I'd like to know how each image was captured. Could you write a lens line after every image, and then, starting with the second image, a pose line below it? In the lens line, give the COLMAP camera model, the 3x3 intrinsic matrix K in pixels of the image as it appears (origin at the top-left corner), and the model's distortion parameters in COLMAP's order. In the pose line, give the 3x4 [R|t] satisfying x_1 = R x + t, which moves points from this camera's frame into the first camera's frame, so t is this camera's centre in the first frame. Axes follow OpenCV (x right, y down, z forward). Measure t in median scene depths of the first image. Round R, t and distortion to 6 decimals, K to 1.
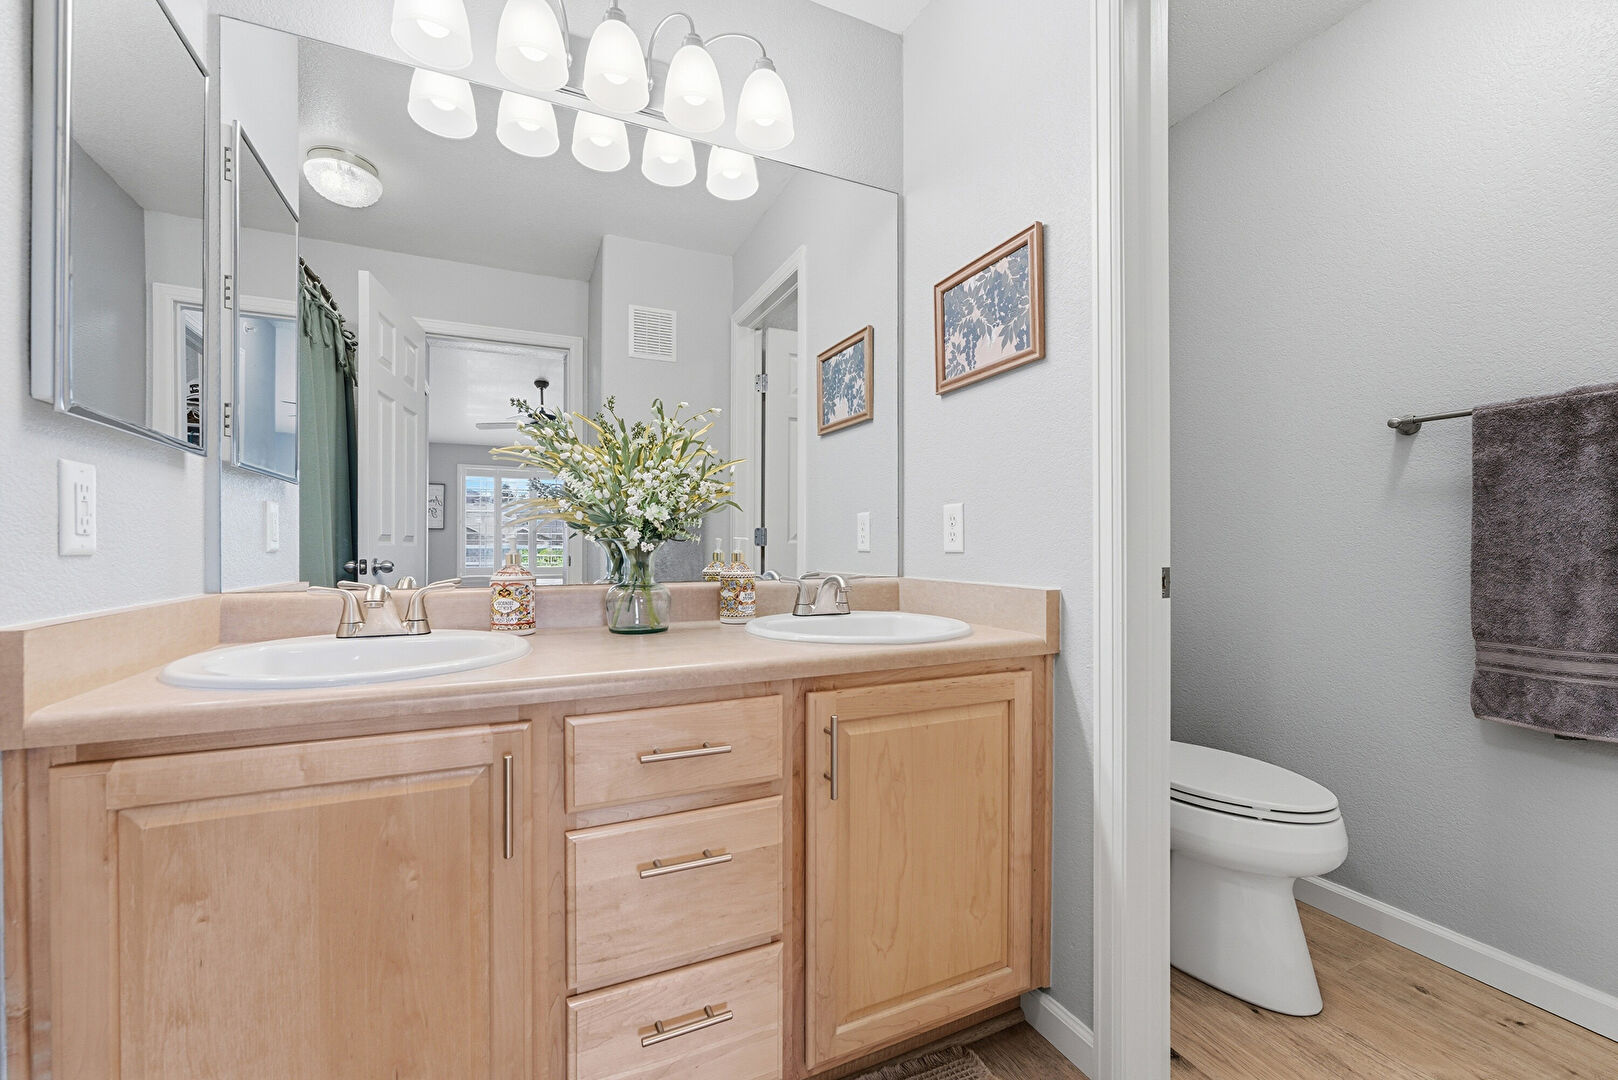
lens RADIAL K [[666.1, 0, 805.8], [0, 666.1, 546.8], [0, 0, 1]] dist [-0.001788, -0.000231]
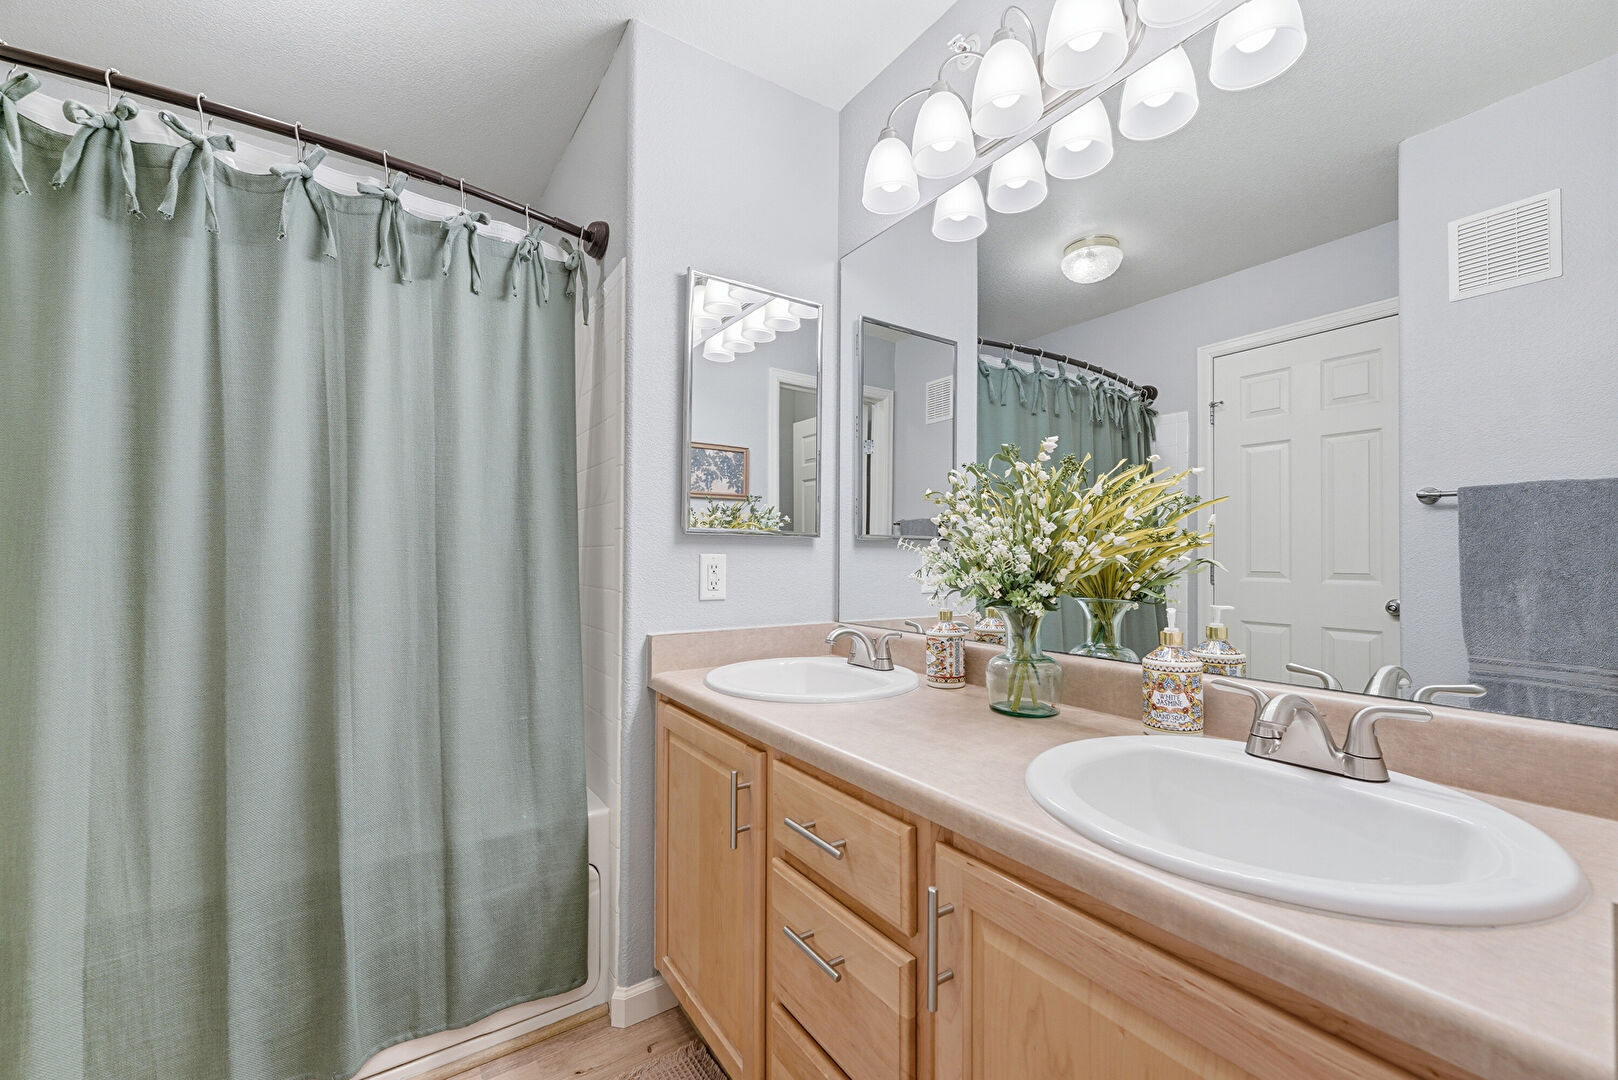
lens RADIAL K [[648.0, 0, 810.5], [0, 648.0, 547.5], [0, 0, 1]] dist [-0.001622, -0.000013]
pose [[0.167894, -0.012998, -0.985719, 0.496905], [-0.001878, 0.999907, -0.013505, -0.068368], [0.985803, 0.004119, 0.167854, 0.543135]]
